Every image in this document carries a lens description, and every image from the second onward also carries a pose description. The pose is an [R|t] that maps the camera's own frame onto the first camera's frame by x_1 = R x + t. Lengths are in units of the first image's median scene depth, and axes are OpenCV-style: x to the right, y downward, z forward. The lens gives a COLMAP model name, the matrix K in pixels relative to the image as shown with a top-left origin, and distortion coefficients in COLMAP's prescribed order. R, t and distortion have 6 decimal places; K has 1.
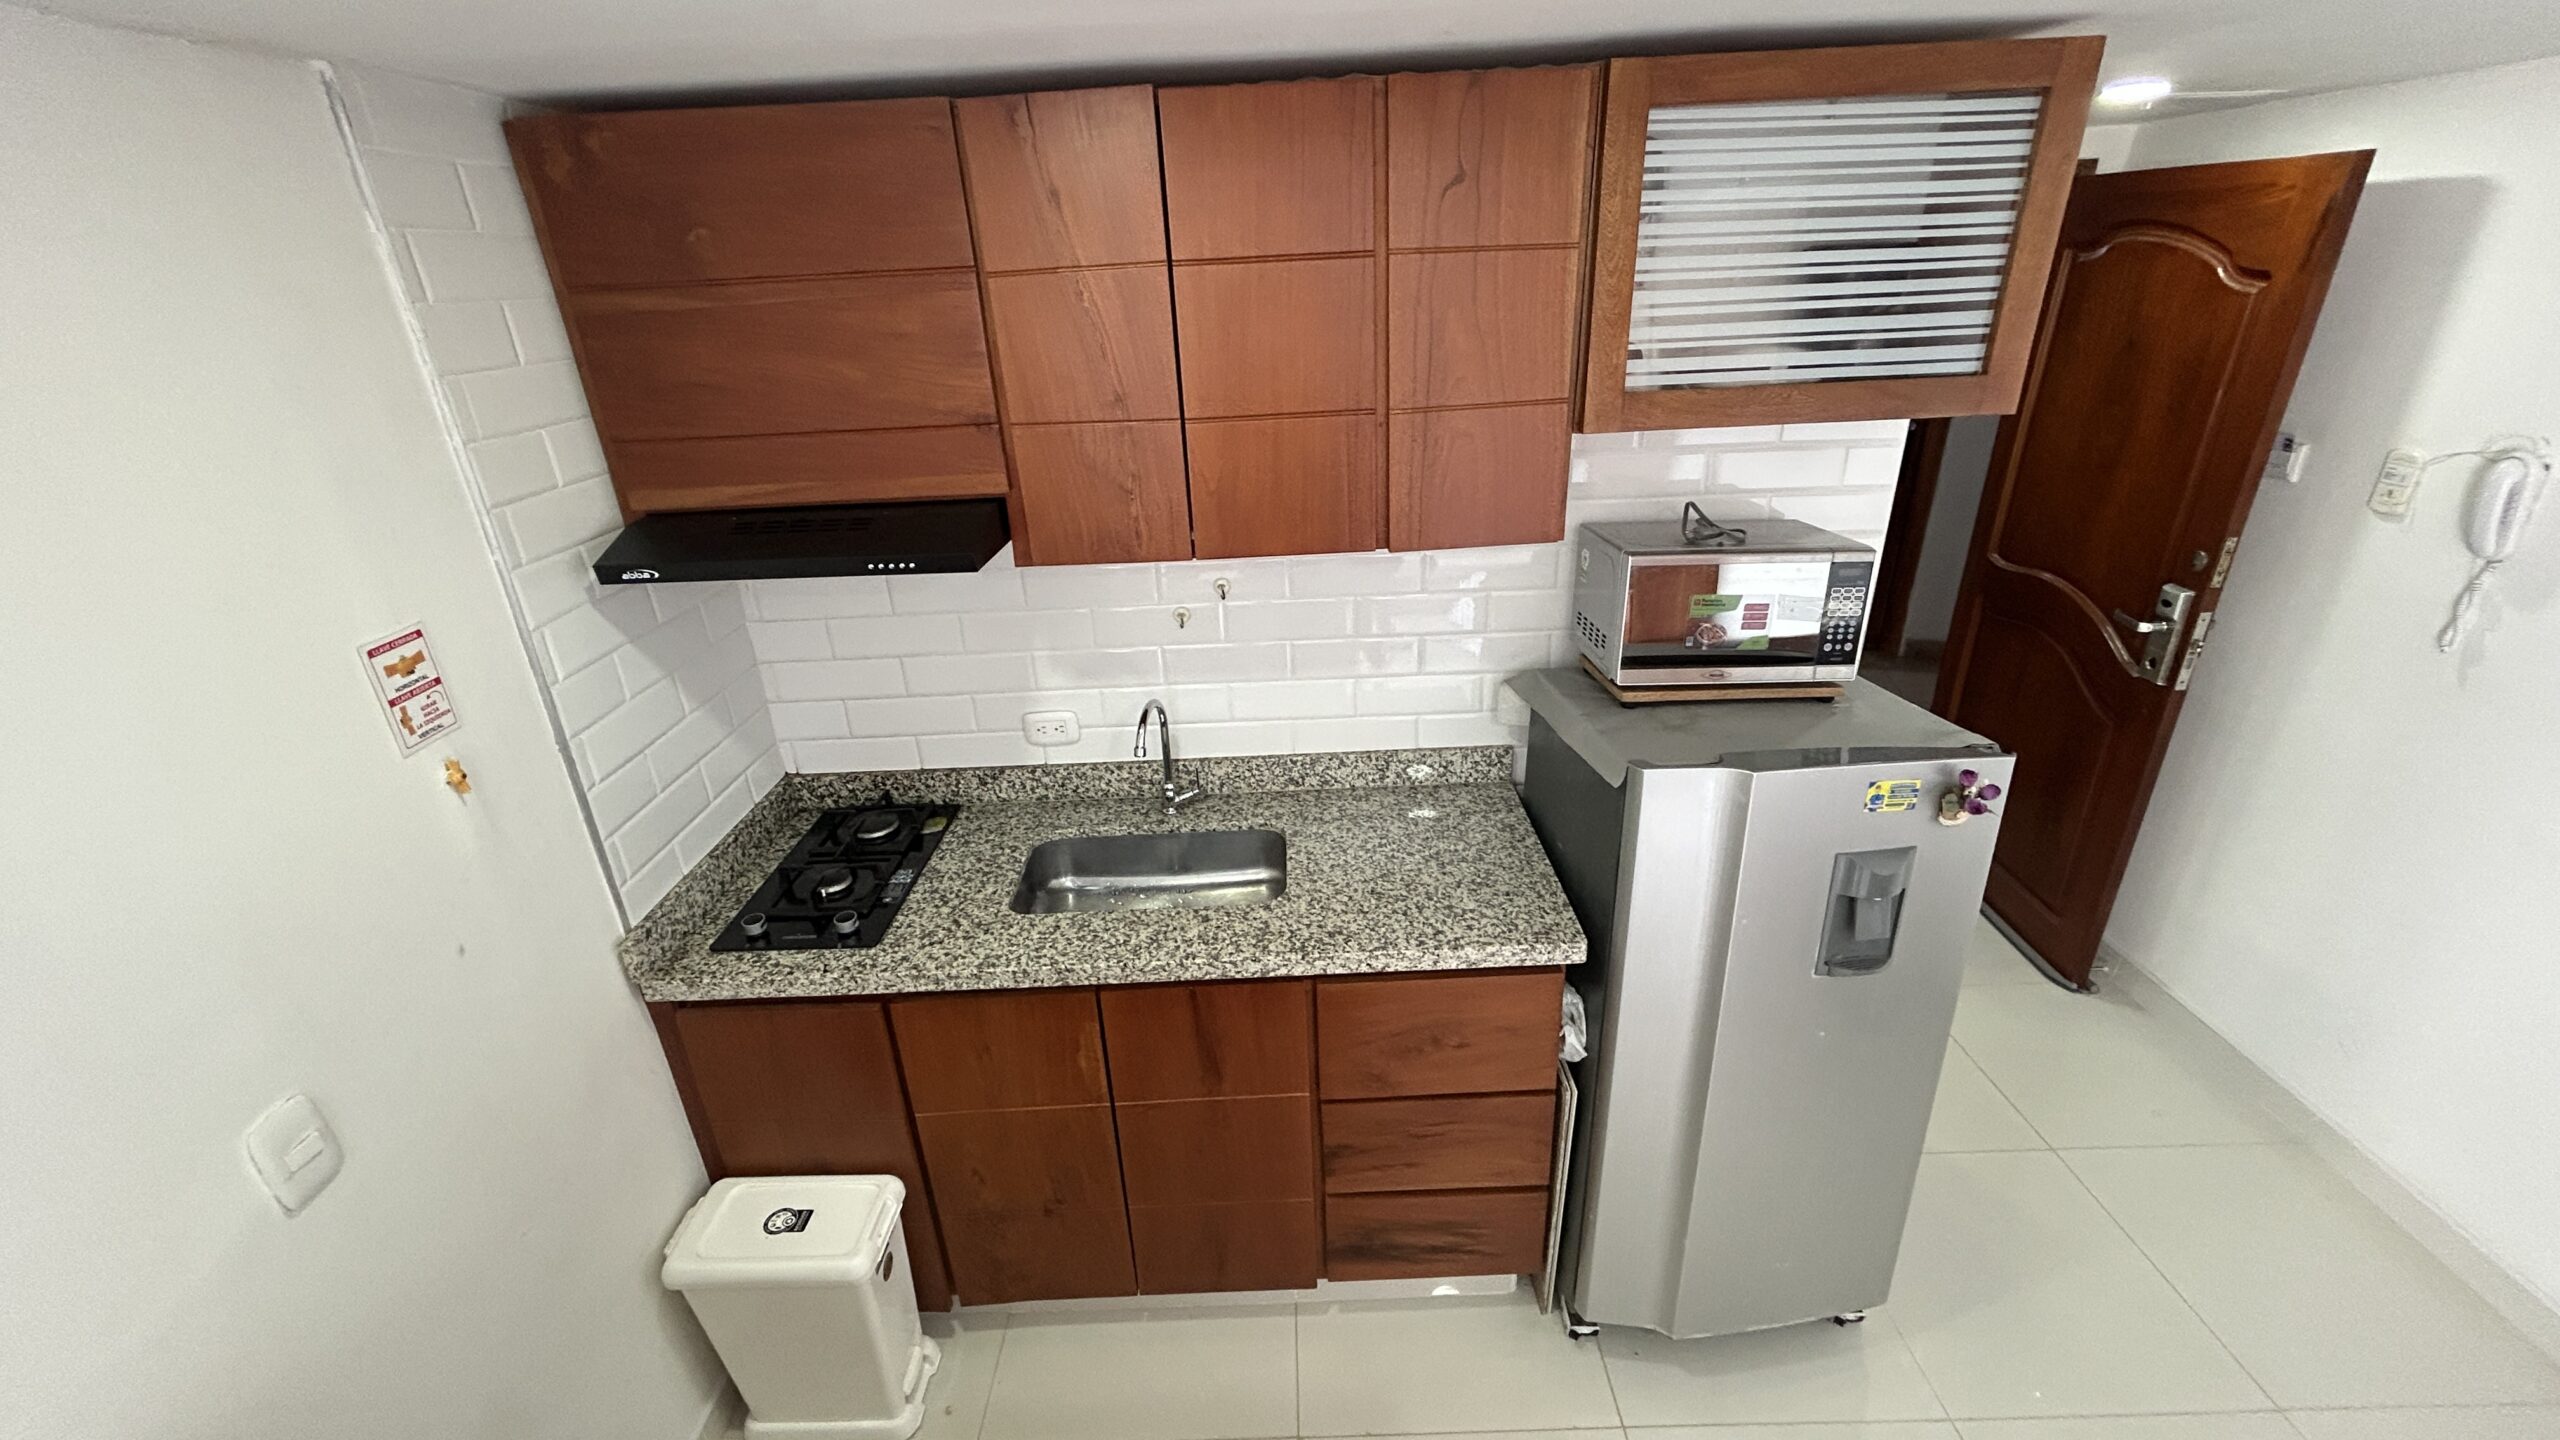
lens RADIAL K [[1025.9, 0, 1279.5], [0, 1025.9, 712.4], [0, 0, 1]] dist [0.000566, -0.000199]
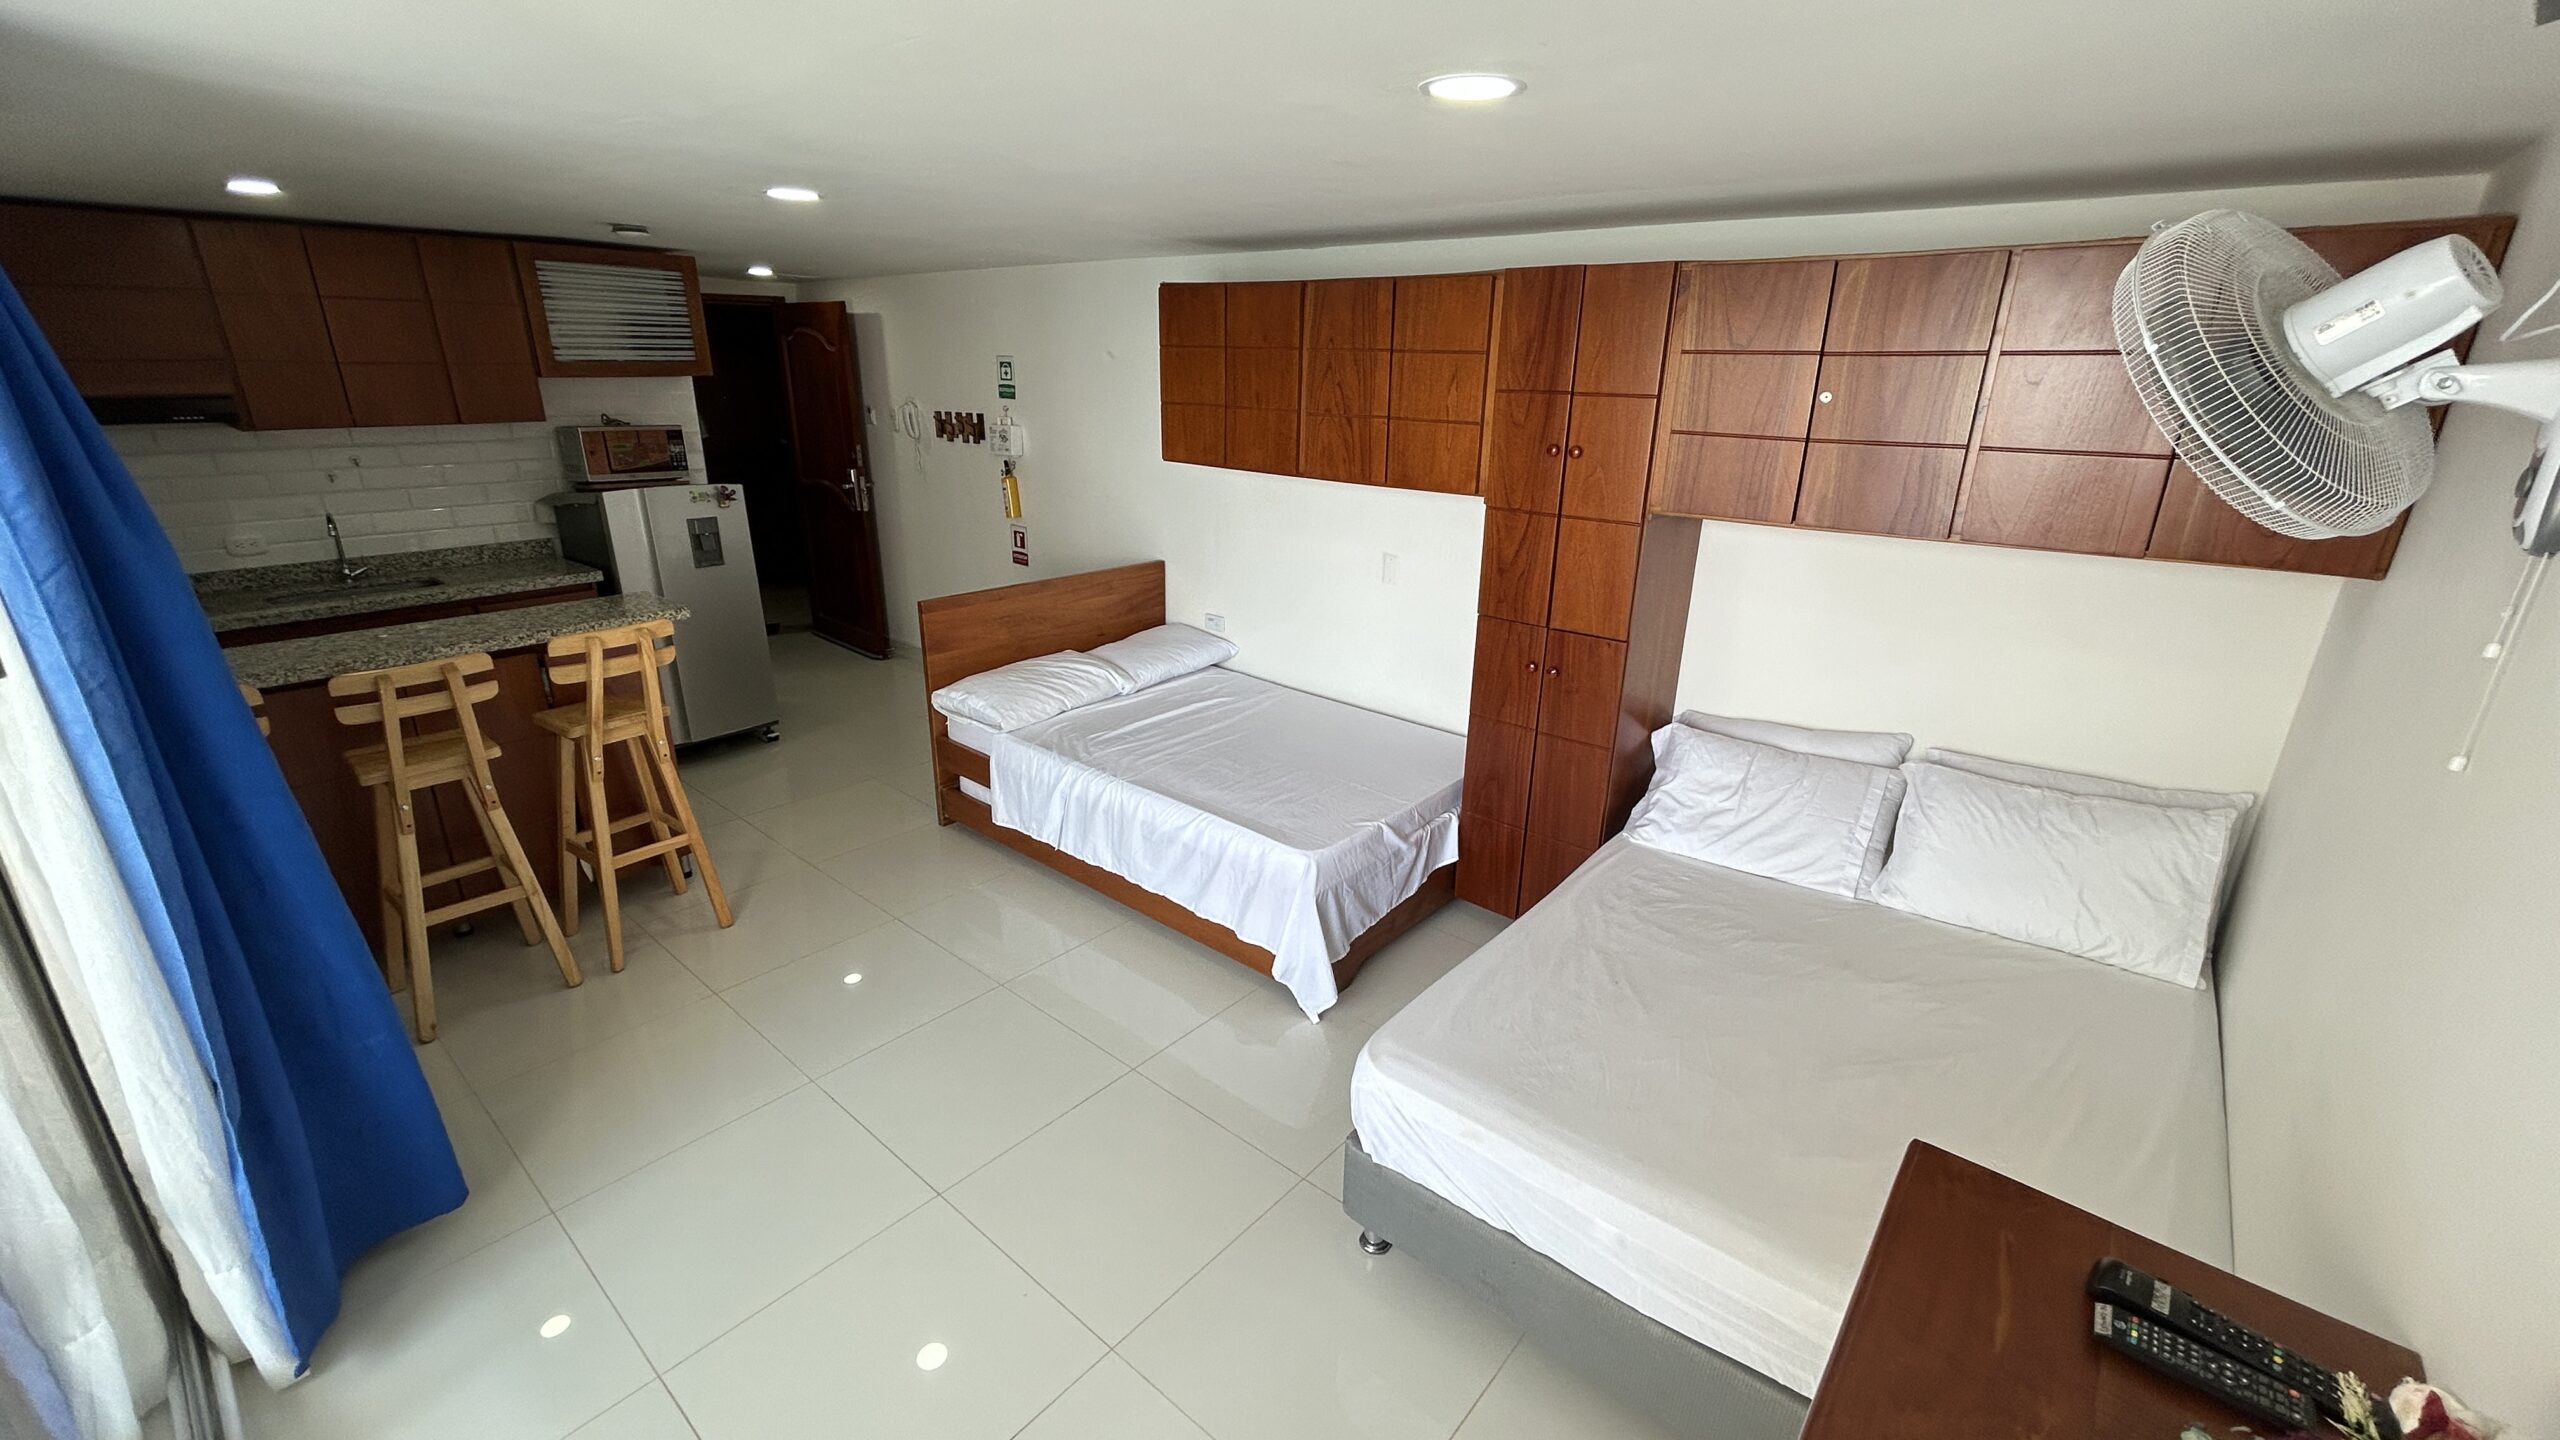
lens RADIAL K [[1025.9, 0, 1280.3], [0, 1025.9, 720.4], [0, 0, 1]] dist [0.000566, -0.000199]
pose [[0.648486, -0.203866, 0.733419, -0.536694], [0.269447, 0.962569, 0.029319, 0.927943], [-0.711944, 0.178605, 0.679144, -1.812261]]
